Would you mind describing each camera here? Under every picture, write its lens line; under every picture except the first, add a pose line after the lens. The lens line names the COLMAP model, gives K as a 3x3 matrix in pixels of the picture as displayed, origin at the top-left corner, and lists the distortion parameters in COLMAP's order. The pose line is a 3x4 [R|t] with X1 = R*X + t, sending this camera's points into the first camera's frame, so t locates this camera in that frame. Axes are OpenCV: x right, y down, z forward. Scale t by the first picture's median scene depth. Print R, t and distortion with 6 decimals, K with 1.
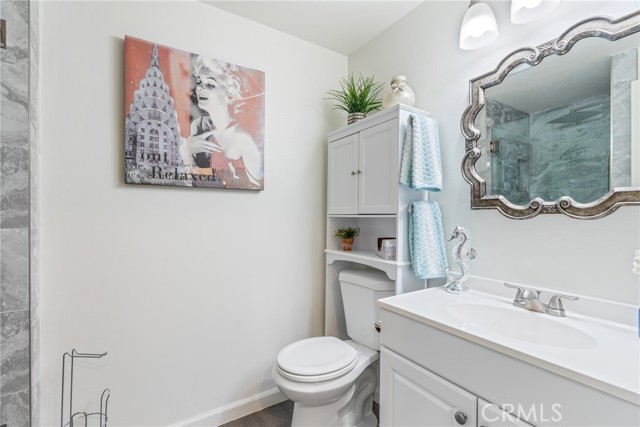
lens RADIAL K [[291.0, 0, 319.4], [0, 291.0, 212.4], [0, 0, 1]] dist [-0.007593, 0.002460]
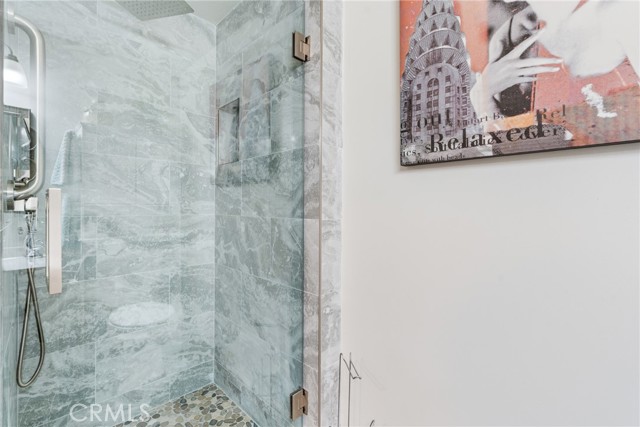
lens RADIAL K [[291.0, 0, 320.9], [0, 291.0, 207.9], [0, 0, 1]] dist [-0.007593, 0.002460]
pose [[0.208533, -0.000045, -0.978015, 0.029430], [-0.001142, 0.999999, -0.000289, 0.010466], [0.978015, 0.001177, 0.208533, 0.598277]]
